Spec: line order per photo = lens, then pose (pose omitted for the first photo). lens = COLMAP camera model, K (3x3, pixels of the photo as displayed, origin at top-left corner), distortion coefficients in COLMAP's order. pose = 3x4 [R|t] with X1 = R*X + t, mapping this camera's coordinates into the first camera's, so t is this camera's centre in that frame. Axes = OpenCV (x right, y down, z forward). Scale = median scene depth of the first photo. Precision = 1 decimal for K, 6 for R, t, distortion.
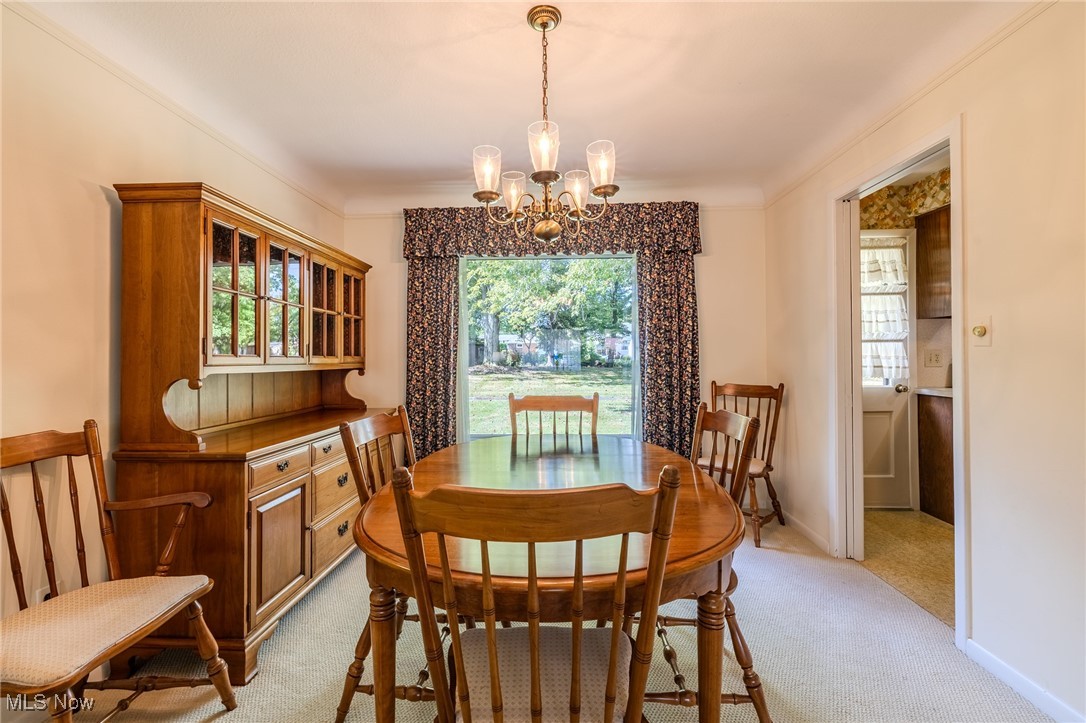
lens RADIAL K [[454.6, 0, 538.2], [0, 454.6, 354.3], [0, 0, 1]] dist [0.002122, 0.000047]
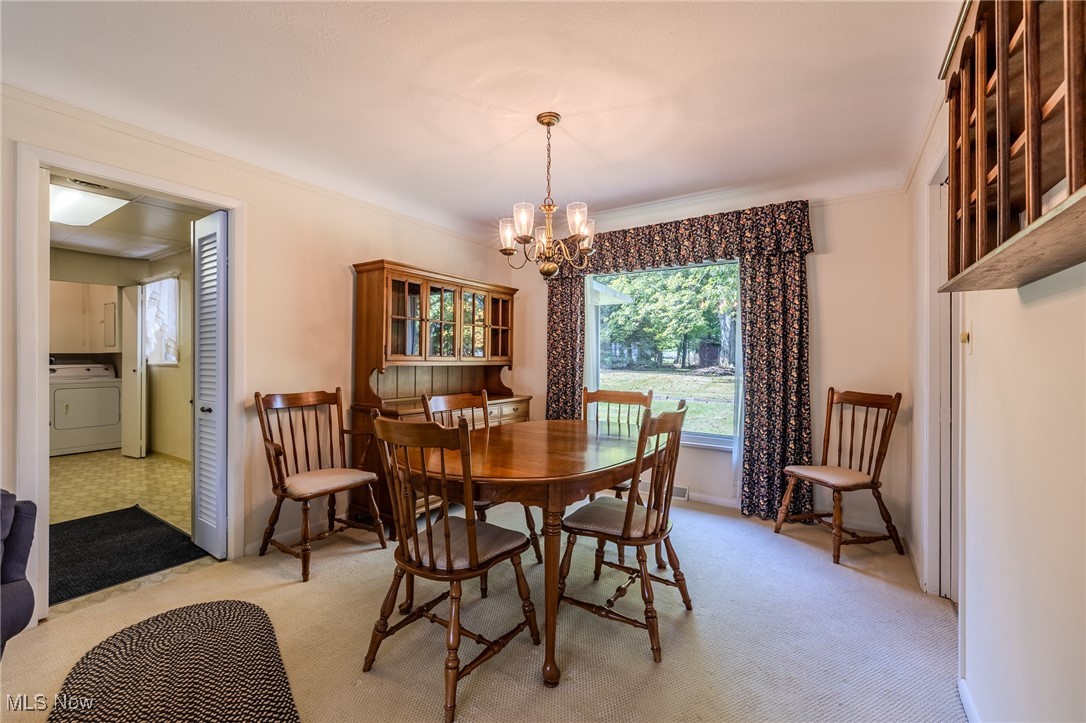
lens RADIAL K [[454.6, 0, 538.2], [0, 454.6, 354.3], [0, 0, 1]] dist [0.002122, 0.000047]
pose [[0.854307, 0.010035, -0.519672, 0.402035], [-0.010056, 0.999946, 0.002778, -0.006458], [0.519671, 0.002853, 0.854361, -0.120539]]
